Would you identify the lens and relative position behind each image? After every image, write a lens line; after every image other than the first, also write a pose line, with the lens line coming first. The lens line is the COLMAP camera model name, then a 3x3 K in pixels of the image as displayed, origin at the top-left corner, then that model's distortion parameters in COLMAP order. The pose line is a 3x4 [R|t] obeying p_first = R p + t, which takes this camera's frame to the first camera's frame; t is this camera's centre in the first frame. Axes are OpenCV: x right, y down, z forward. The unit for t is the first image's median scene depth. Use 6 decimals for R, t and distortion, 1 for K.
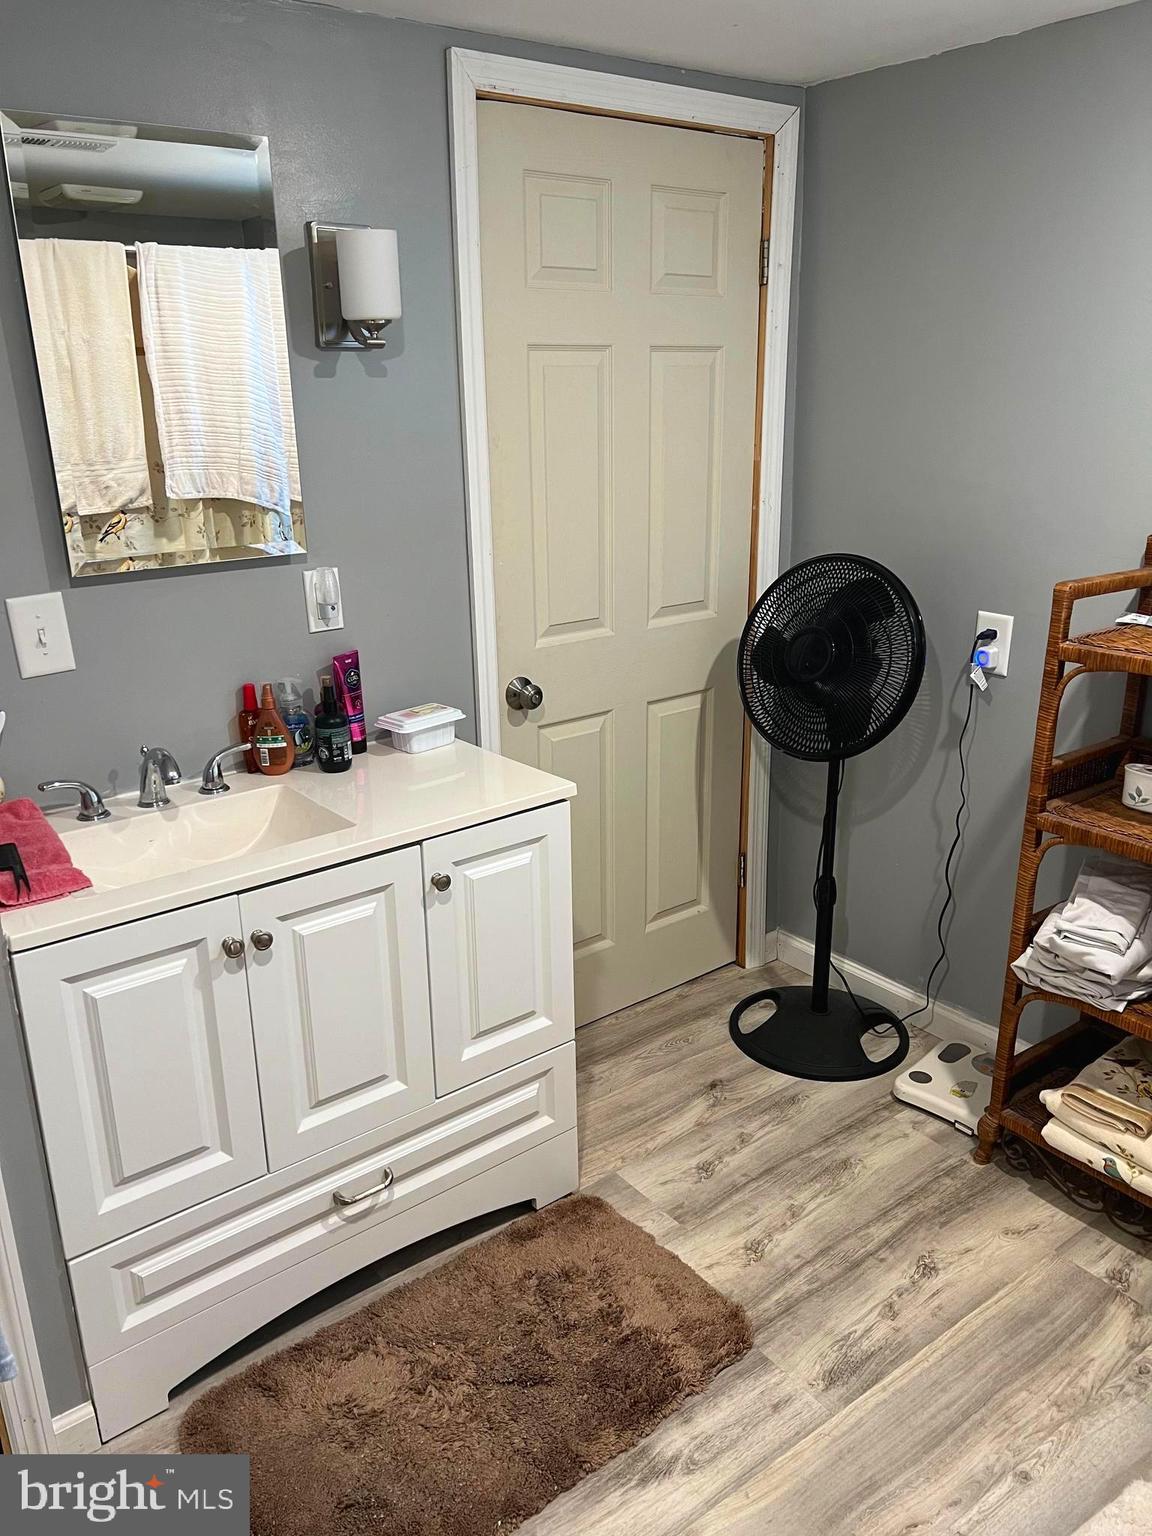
lens RADIAL K [[1156.9, 0, 577.3], [0, 1156.9, 769.0], [0, 0, 1]] dist [0.053908, -0.061826]
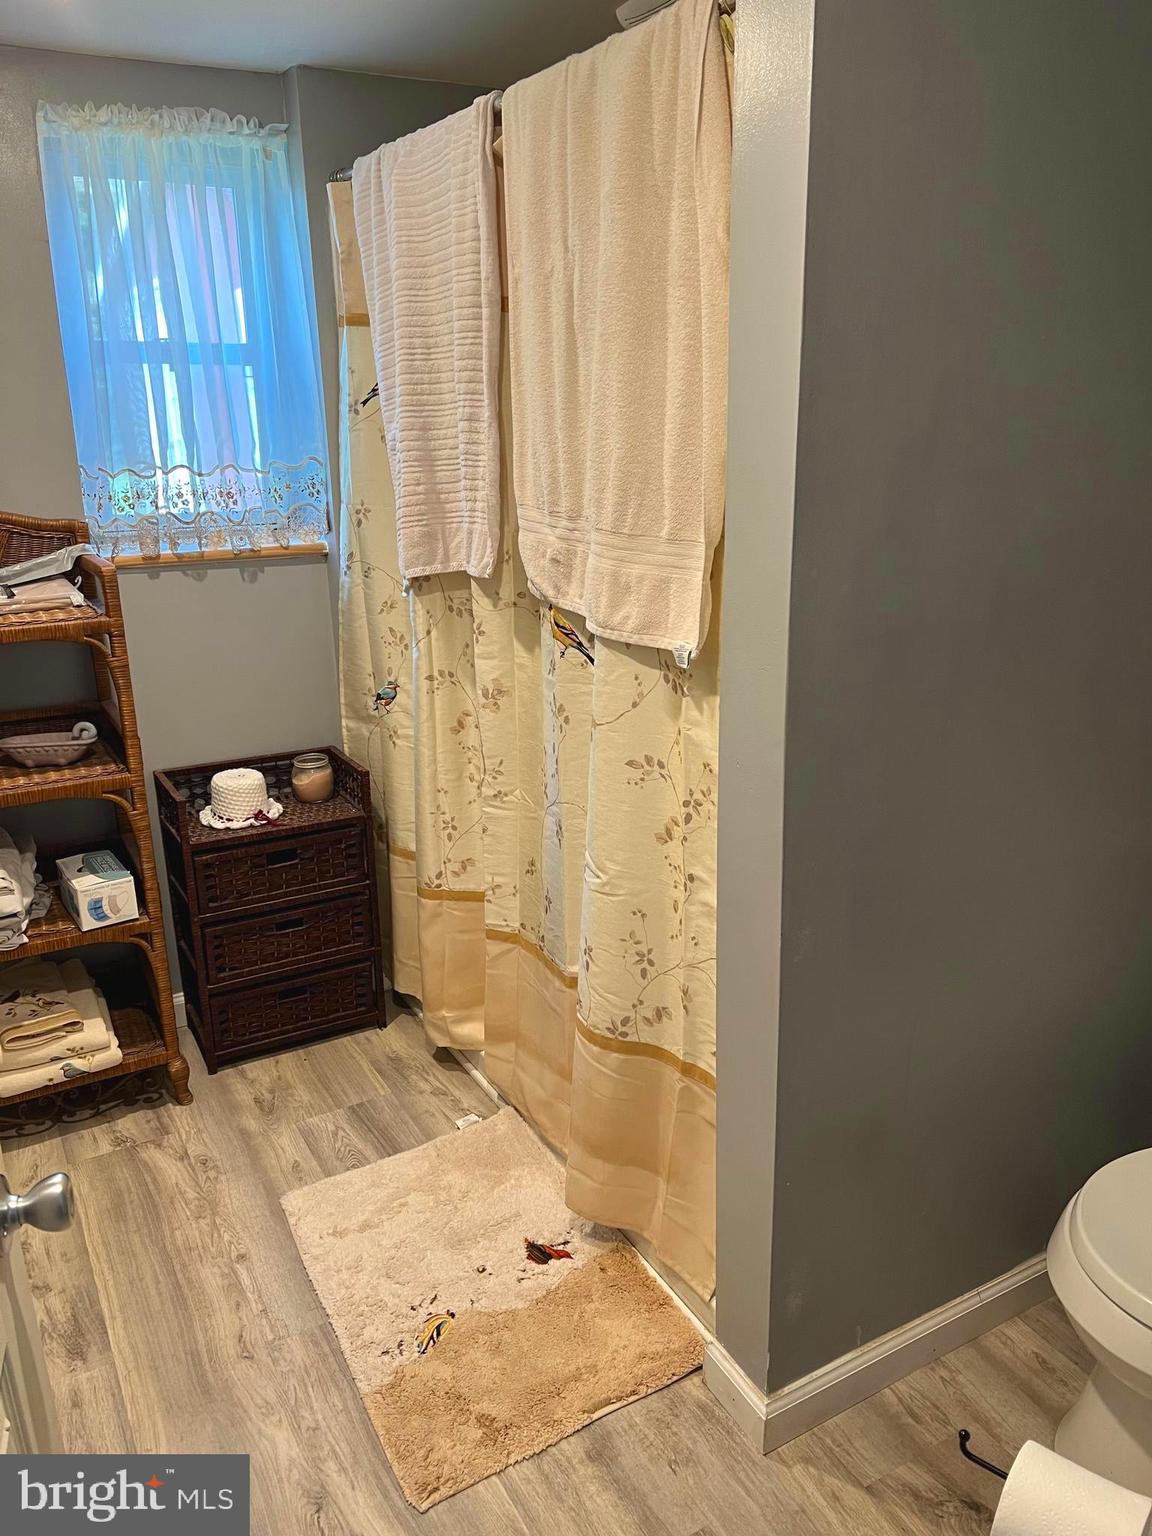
lens RADIAL K [[1156.9, 0, 578.5], [0, 1156.9, 770.9], [0, 0, 1]] dist [0.053908, -0.061826]
pose [[0.134517, -0.295639, 0.945781, -0.542284], [0.324201, 0.915057, 0.239925, -0.048190], [-0.936375, 0.274349, 0.218937, 0.226094]]
